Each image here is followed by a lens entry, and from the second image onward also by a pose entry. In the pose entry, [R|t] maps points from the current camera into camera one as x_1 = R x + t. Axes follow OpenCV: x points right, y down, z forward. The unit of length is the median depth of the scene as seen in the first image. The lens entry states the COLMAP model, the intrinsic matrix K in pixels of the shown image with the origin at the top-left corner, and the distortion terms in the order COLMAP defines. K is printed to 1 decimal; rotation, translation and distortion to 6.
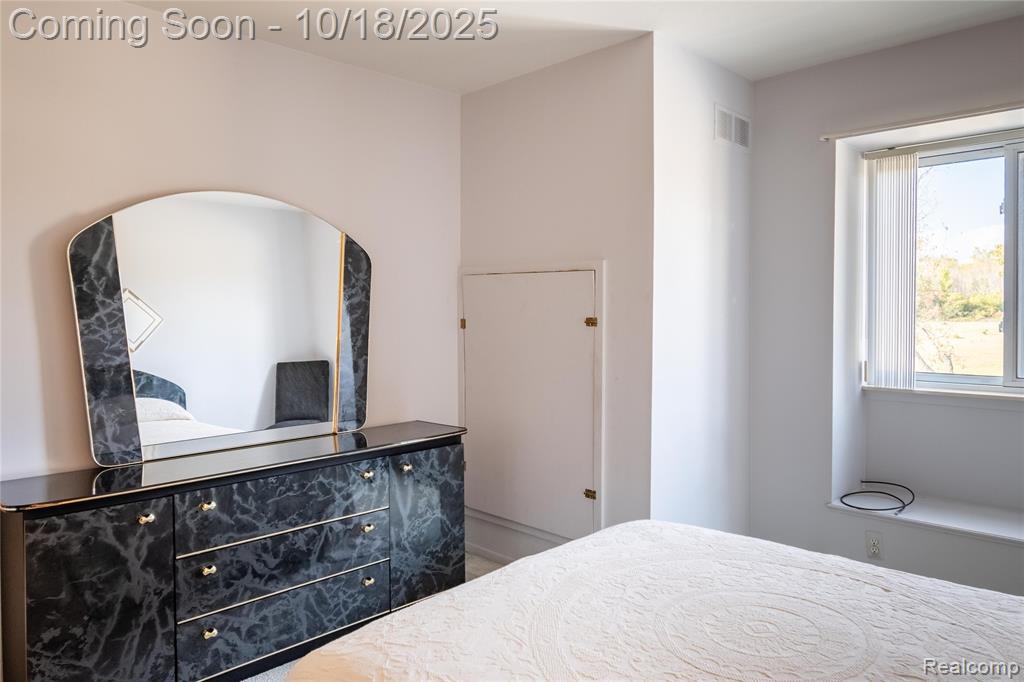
lens RADIAL K [[676.5, 0, 508.5], [0, 676.5, 338.3], [0, 0, 1]] dist [0.003987, -0.001408]
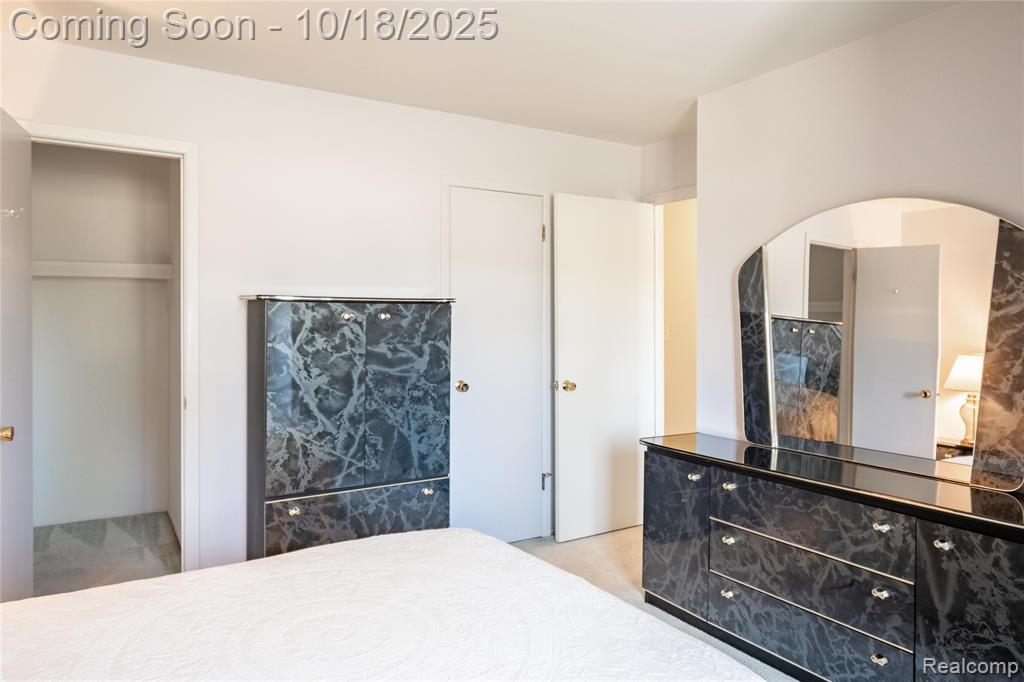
lens RADIAL K [[676.5, 0, 513.1], [0, 676.5, 333.7], [0, 0, 1]] dist [0.003987, -0.001408]
pose [[-0.204152, 0.027286, -0.978559, 0.750079], [-0.041709, 0.998461, 0.036542, -0.045297], [0.978050, 0.048275, -0.202699, 0.814701]]
